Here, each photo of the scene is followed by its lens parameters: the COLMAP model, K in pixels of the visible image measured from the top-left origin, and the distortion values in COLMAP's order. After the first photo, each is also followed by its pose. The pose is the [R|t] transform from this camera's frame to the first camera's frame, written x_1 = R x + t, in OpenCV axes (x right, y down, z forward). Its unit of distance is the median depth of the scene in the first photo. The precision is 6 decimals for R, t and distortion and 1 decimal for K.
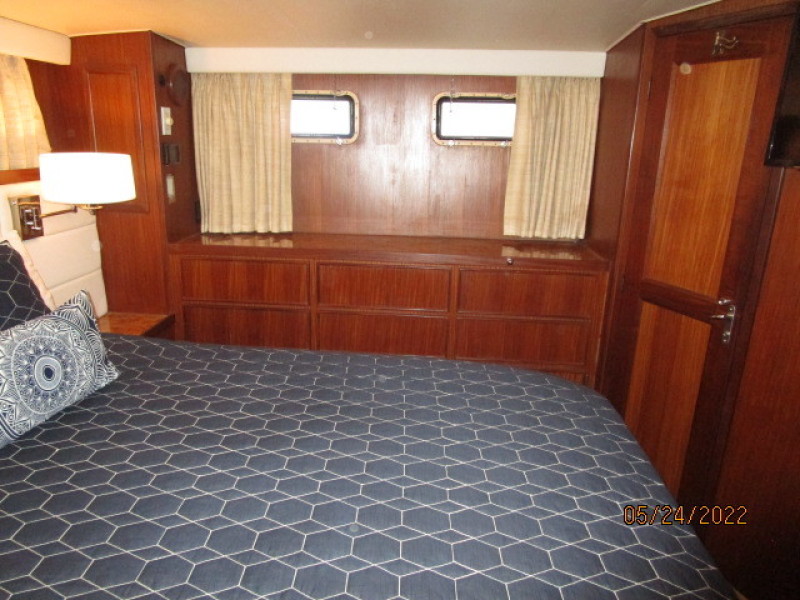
lens RADIAL K [[585.4, 0, 400.0], [0, 585.4, 300.0], [0, 0, 1]] dist [-0.016794, 0.001785]
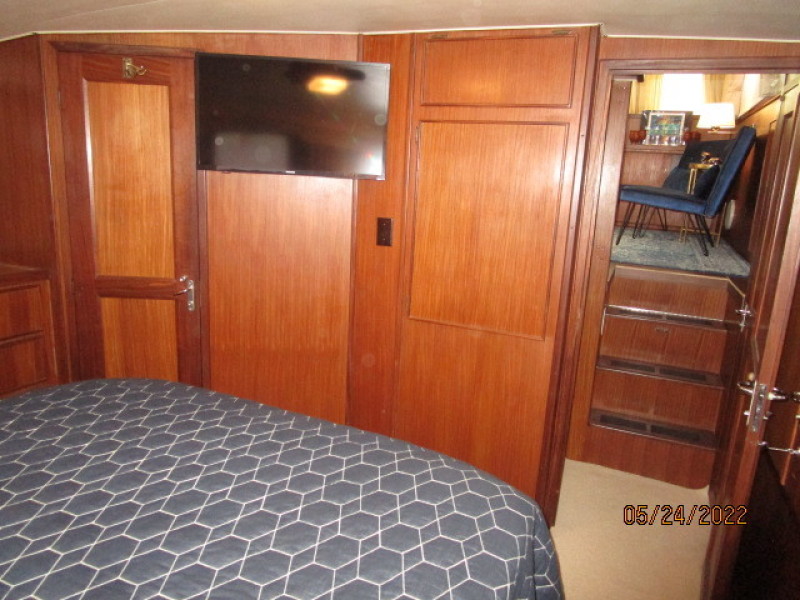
lens RADIAL K [[585.4, 0, 400.0], [0, 585.4, 300.0], [0, 0, 1]] dist [-0.016794, 0.001785]
pose [[0.350610, -0.219399, 0.910460, -0.437266], [0.216217, 0.964871, 0.149248, -0.039151], [-0.911221, 0.144529, 0.385731, 0.093788]]
